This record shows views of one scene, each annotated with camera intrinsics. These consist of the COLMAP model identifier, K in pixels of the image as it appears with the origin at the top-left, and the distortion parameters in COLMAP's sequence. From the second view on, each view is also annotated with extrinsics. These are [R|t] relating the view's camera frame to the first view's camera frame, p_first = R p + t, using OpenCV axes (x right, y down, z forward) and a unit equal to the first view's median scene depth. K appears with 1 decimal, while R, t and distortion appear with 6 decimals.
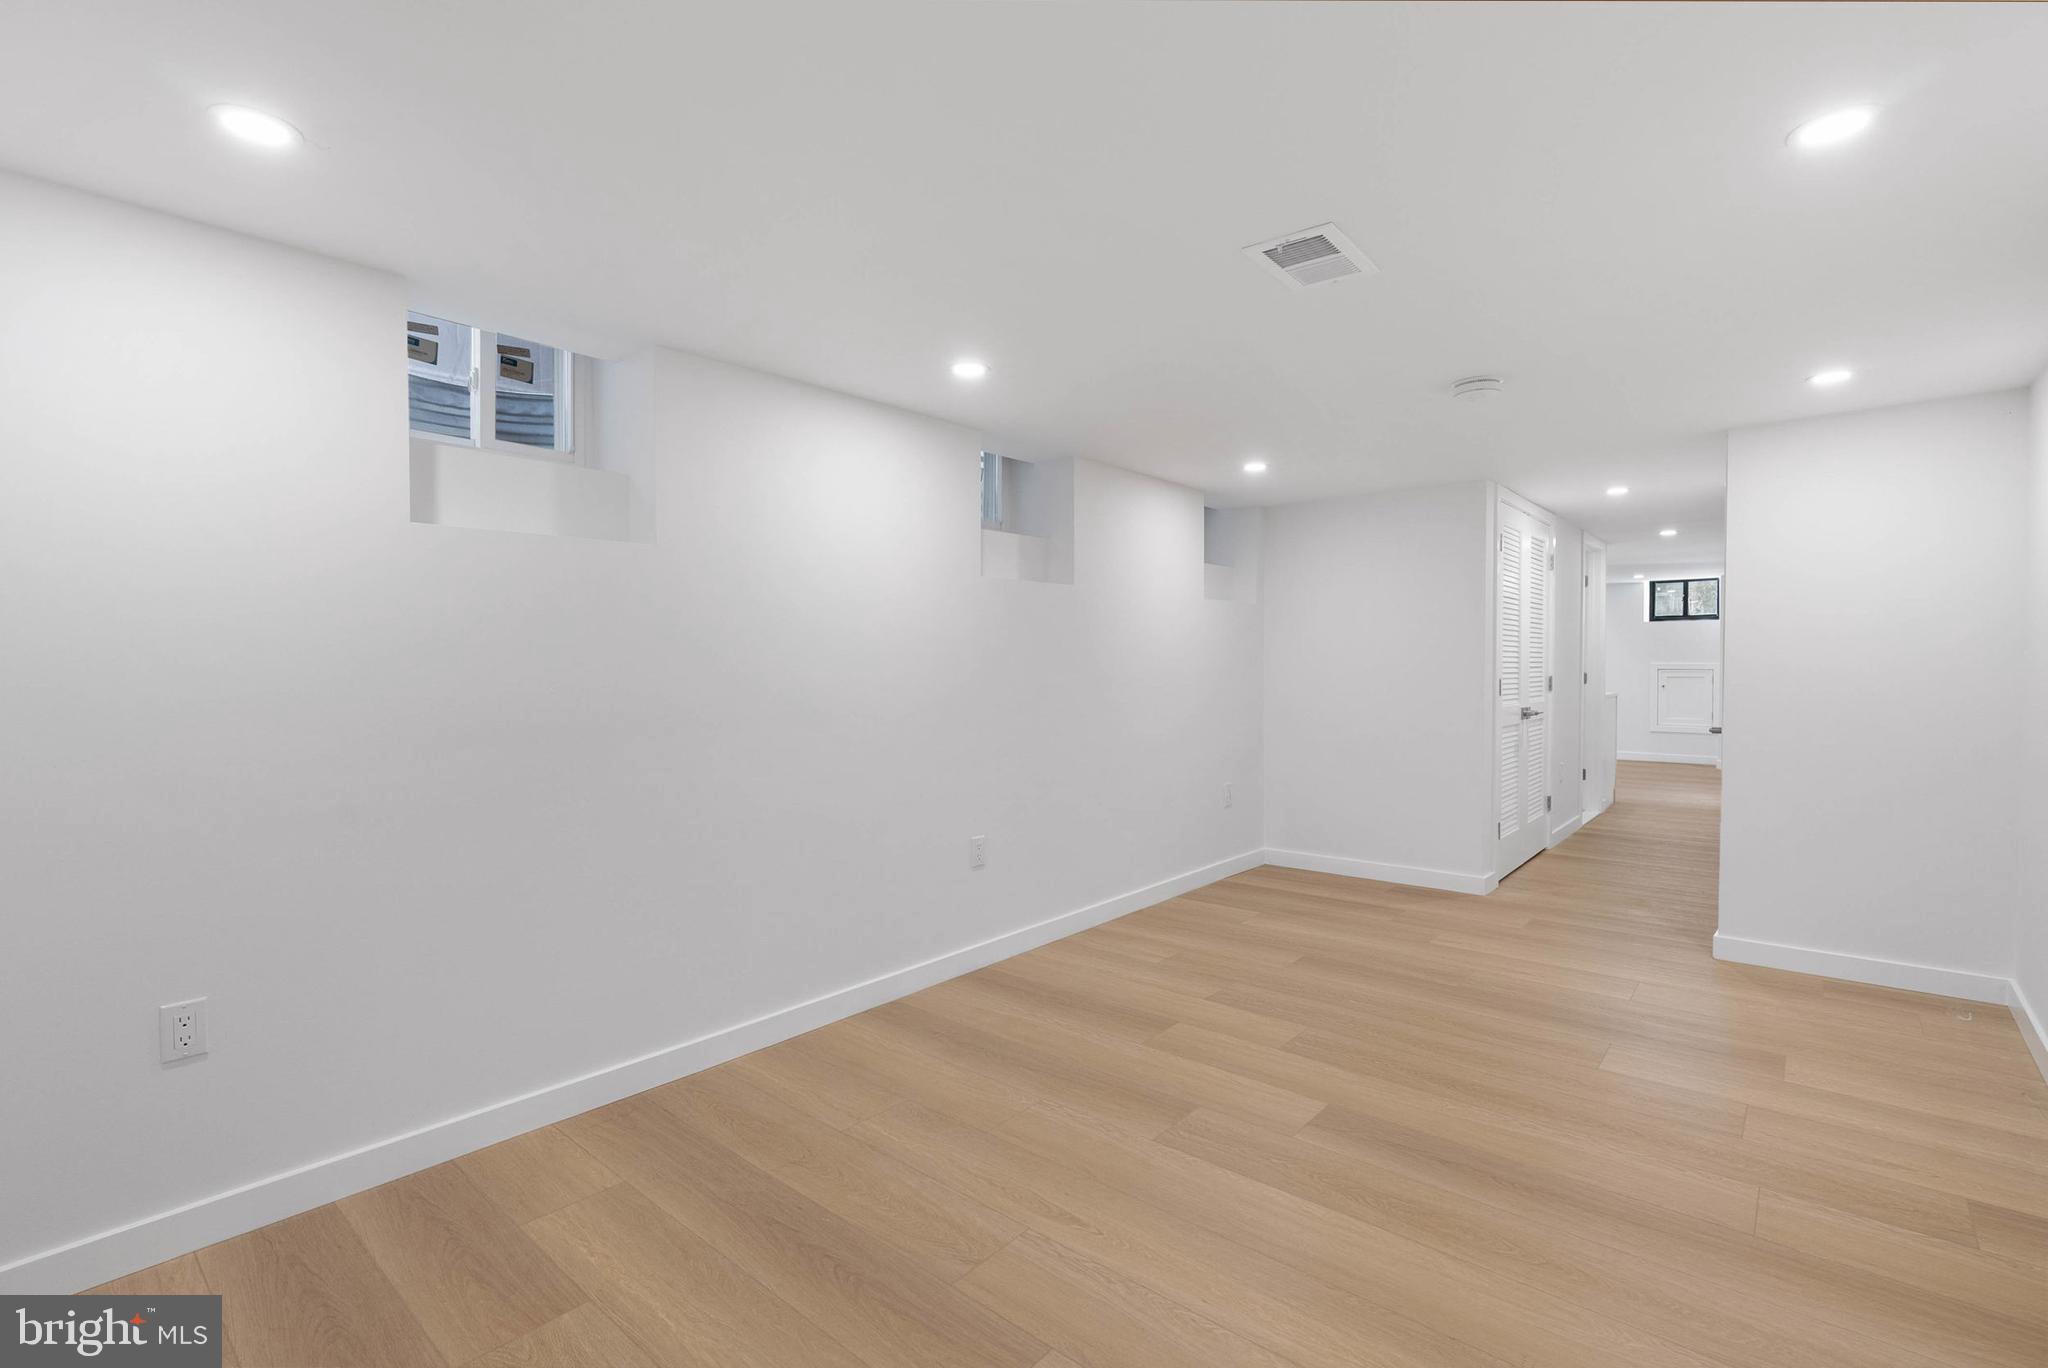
lens RADIAL K [[951.8, 0, 1024.0], [0, 951.8, 684.0], [0, 0, 1]] dist [0.003047, 0.000195]
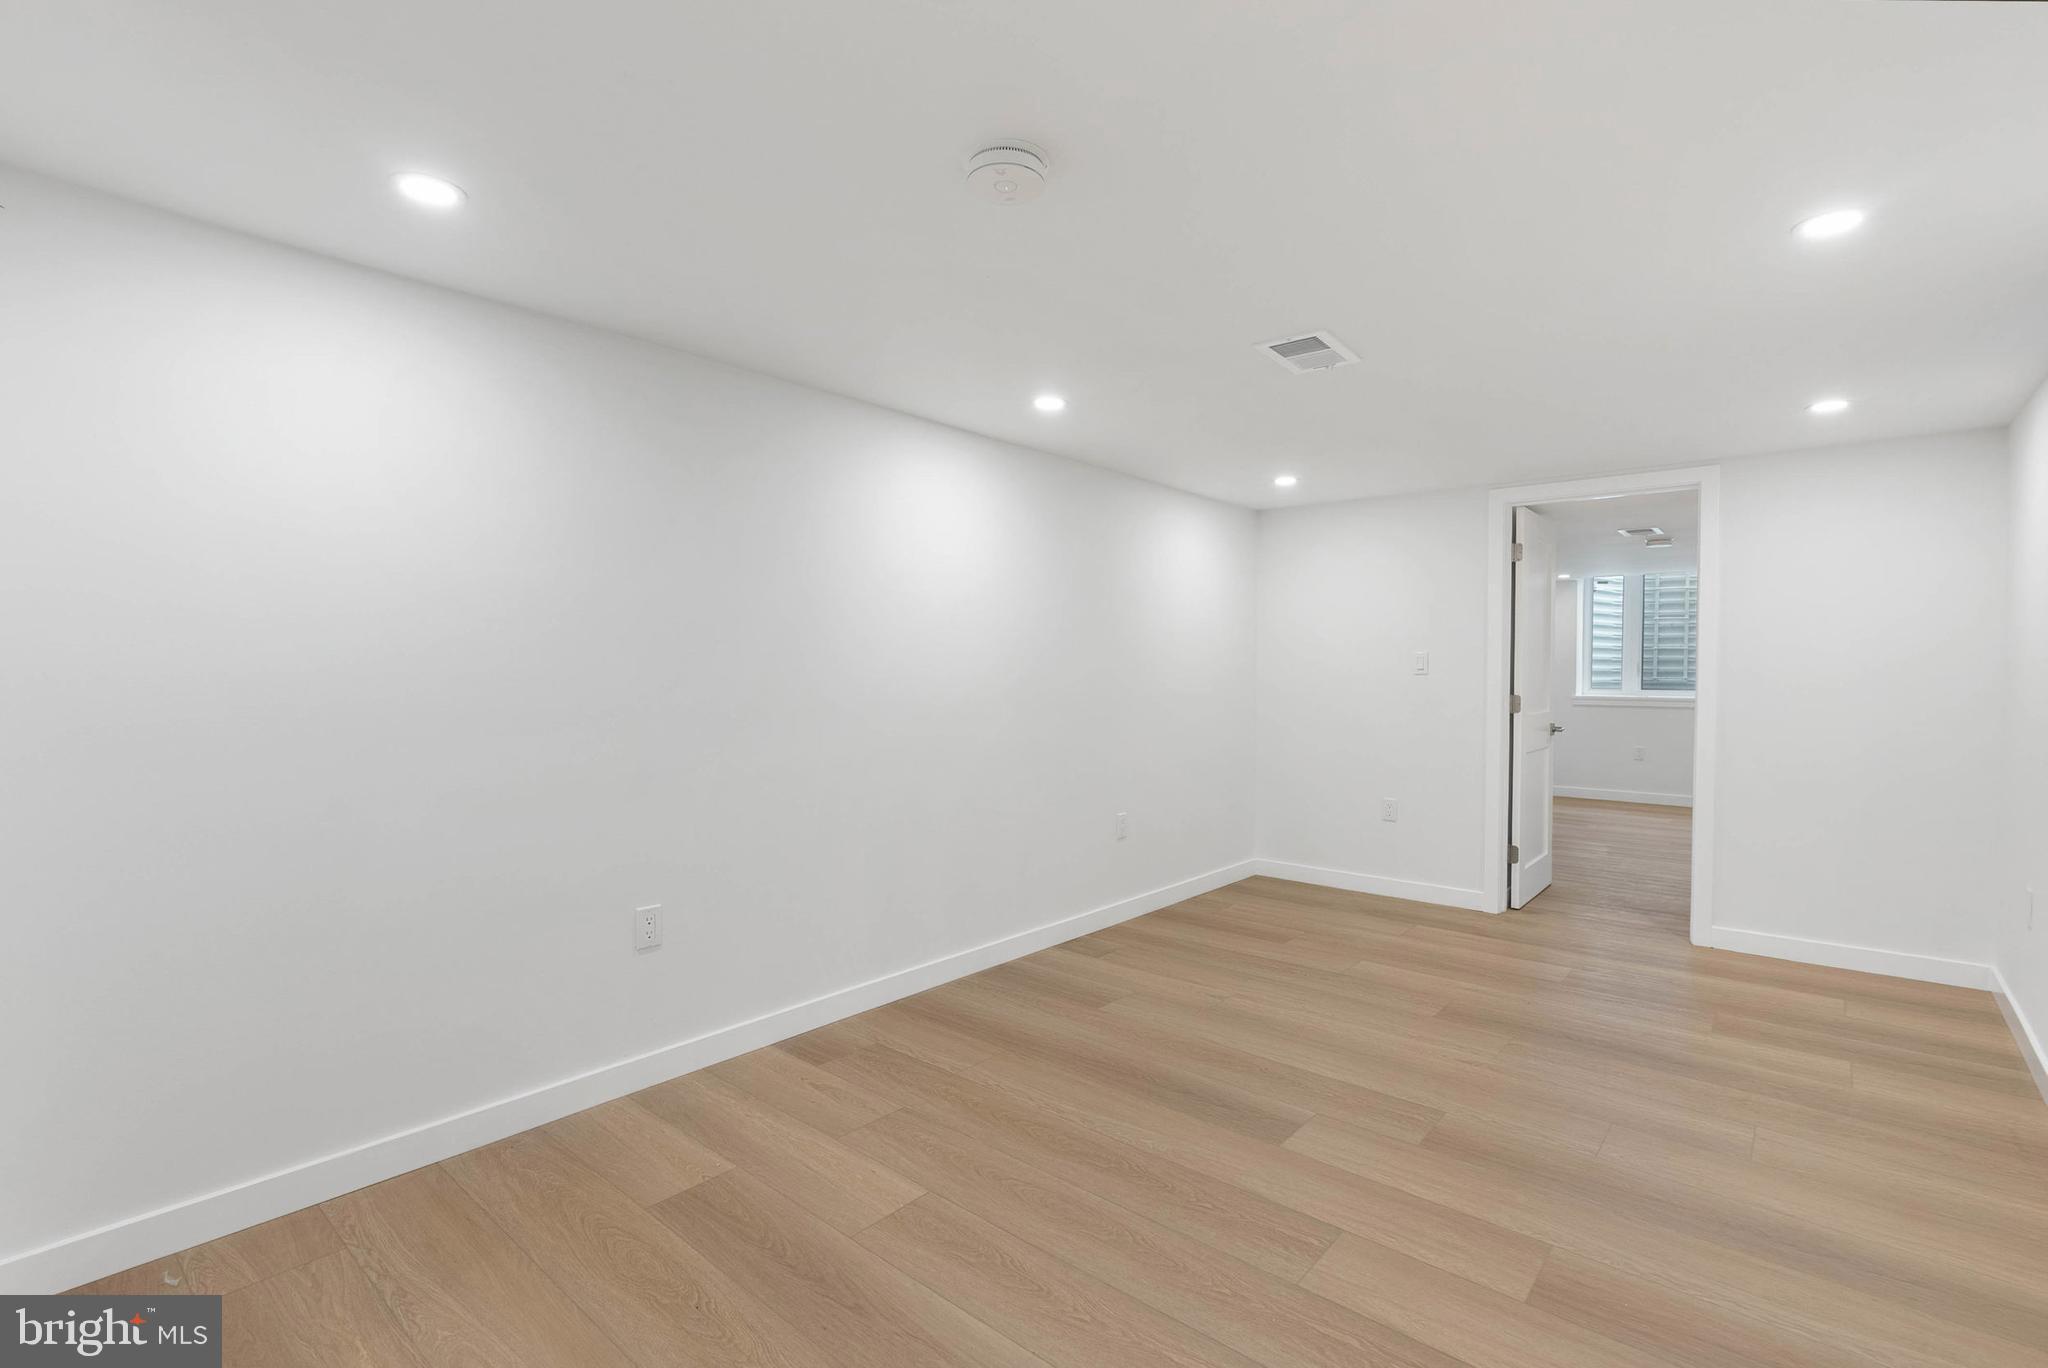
lens RADIAL K [[943.5, 0, 1024.0], [0, 943.5, 684.0], [0, 0, 1]] dist [0.000543, -0.000106]
pose [[0.999972, 0.006322, -0.003909, -0.081348], [-0.006343, 0.999966, -0.005238, 0.002250], [0.003876, 0.005263, 0.999979, -0.096546]]
